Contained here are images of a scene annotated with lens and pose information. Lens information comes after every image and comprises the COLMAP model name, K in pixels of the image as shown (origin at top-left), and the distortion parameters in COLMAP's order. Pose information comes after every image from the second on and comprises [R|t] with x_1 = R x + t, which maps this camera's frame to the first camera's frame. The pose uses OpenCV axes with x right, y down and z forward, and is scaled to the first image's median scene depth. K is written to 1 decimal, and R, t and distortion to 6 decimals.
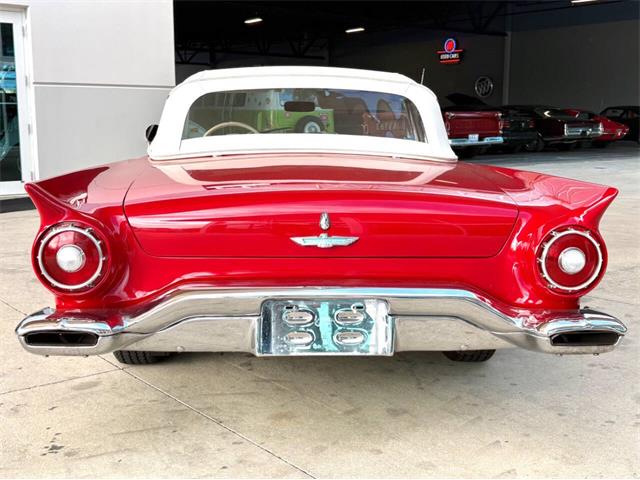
lens RADIAL K [[764.0, 0, 320.6], [0, 764.0, 249.3], [0, 0, 1]] dist [0.011458, -0.023335]
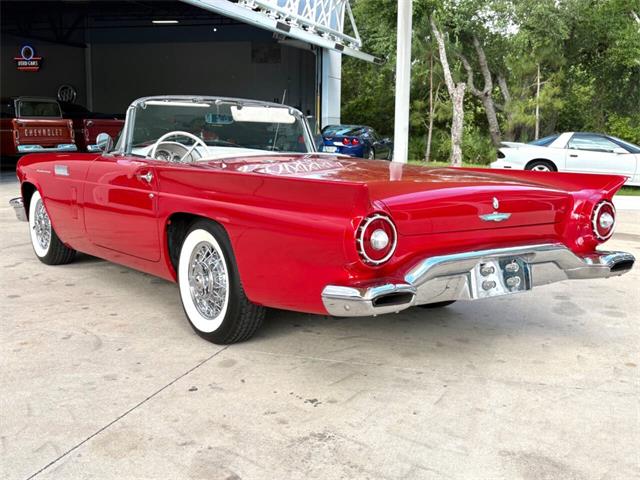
lens RADIAL K [[726.0, 0, 319.6], [0, 726.0, 239.7], [0, 0, 1]] dist [0.006073, -0.024584]
pose [[0.834395, -0.067945, 0.546963, -0.441357], [0.075961, 0.997079, 0.007981, -0.001690], [-0.545908, 0.034889, 0.837119, 0.009968]]
